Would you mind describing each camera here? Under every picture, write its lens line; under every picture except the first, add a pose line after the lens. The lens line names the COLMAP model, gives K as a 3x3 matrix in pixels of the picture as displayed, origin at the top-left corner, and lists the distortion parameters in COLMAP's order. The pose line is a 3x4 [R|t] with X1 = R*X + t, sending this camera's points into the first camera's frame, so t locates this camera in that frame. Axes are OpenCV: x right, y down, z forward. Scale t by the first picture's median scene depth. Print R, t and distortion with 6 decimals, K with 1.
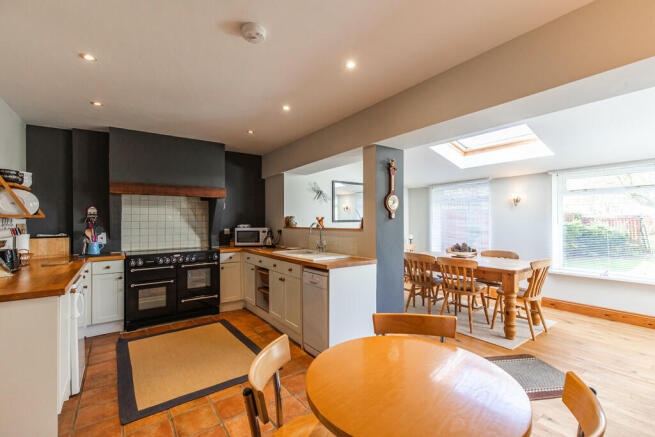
lens RADIAL K [[292.8, 0, 326.3], [0, 292.8, 220.2], [0, 0, 1]] dist [0.002124, -0.000085]
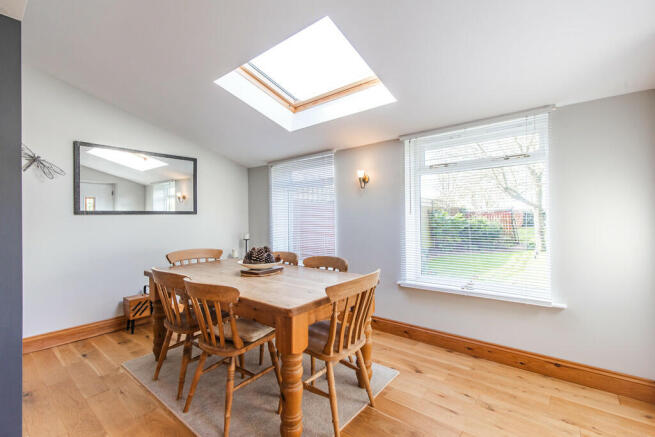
lens RADIAL K [[292.8, 0, 328.6], [0, 292.8, 218.1], [0, 0, 1]] dist [0.002124, -0.000085]
pose [[0.966655, -0.008143, 0.255954, 0.394804], [0.008189, 0.999966, 0.000886, 0.019020], [-0.255953, 0.001239, 0.966689, 0.360785]]
